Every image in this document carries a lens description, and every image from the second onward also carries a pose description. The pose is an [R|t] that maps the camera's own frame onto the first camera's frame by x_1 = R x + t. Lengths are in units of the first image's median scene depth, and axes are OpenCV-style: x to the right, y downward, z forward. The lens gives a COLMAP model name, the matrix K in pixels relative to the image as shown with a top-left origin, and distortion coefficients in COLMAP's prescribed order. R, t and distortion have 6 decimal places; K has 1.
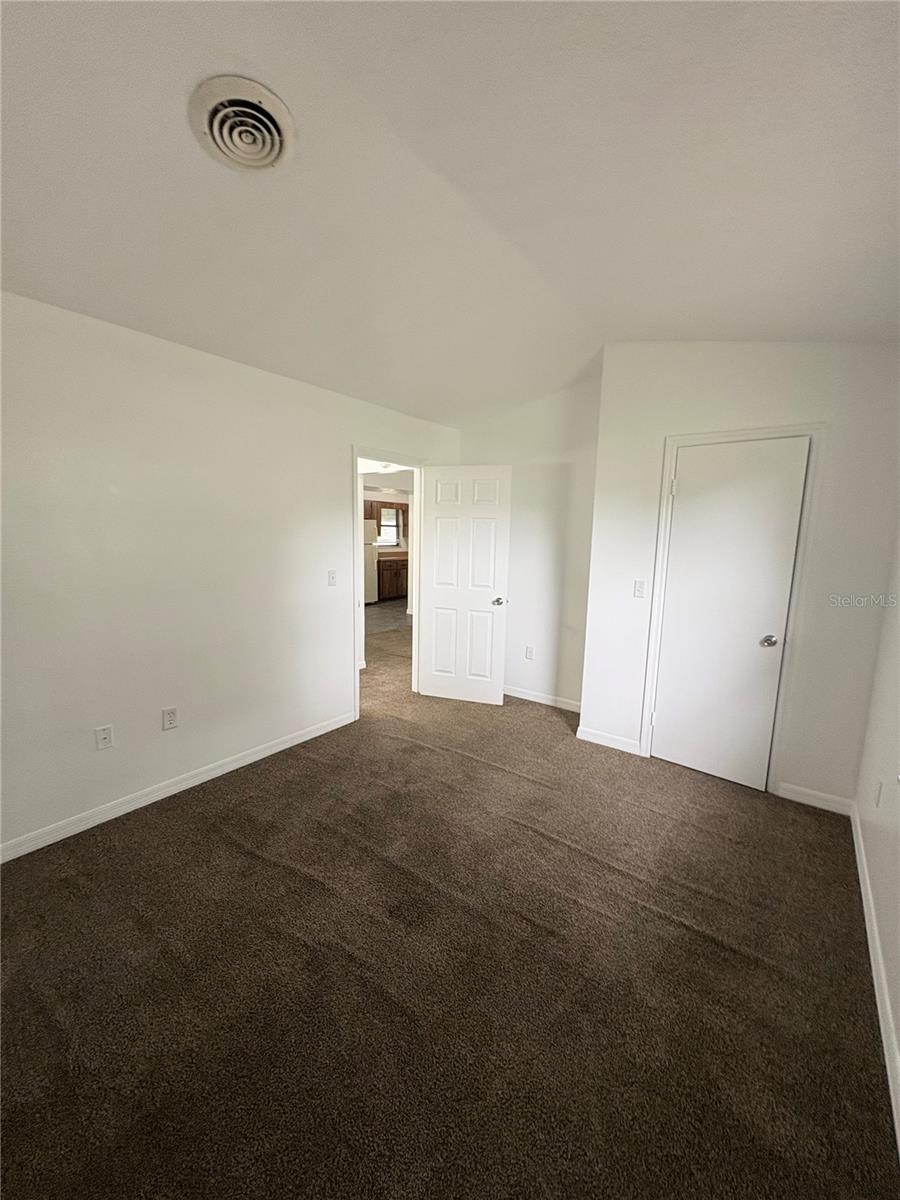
lens RADIAL K [[479.5, 0, 450.9], [0, 479.5, 600.8], [0, 0, 1]] dist [0.000693, 0.000307]
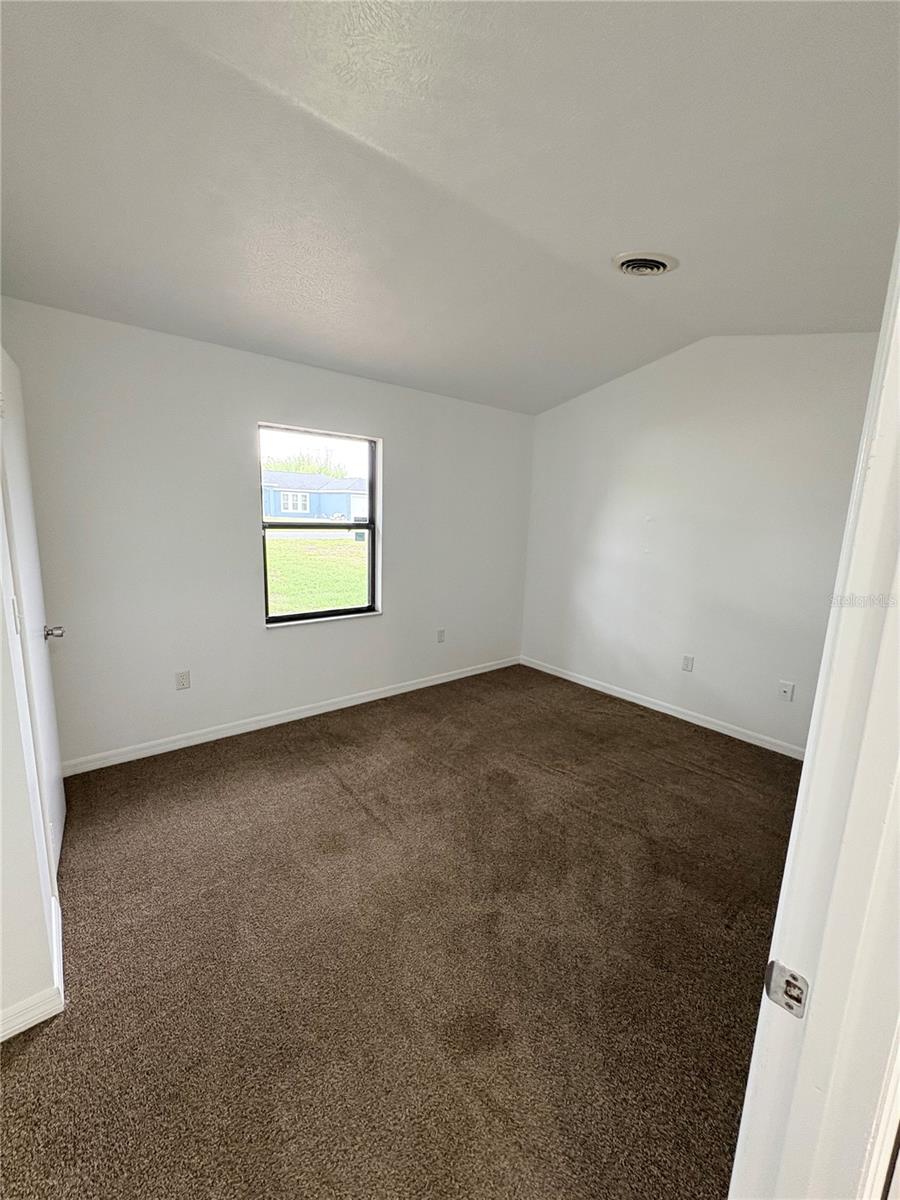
lens RADIAL K [[479.5, 0, 450.9], [0, 479.5, 600.8], [0, 0, 1]] dist [0.000693, 0.000307]
pose [[-0.969473, -0.098339, 0.224616, -0.174614], [-0.022957, 0.948433, 0.316145, -0.274745], [-0.244123, 0.301338, -0.921737, 1.901950]]
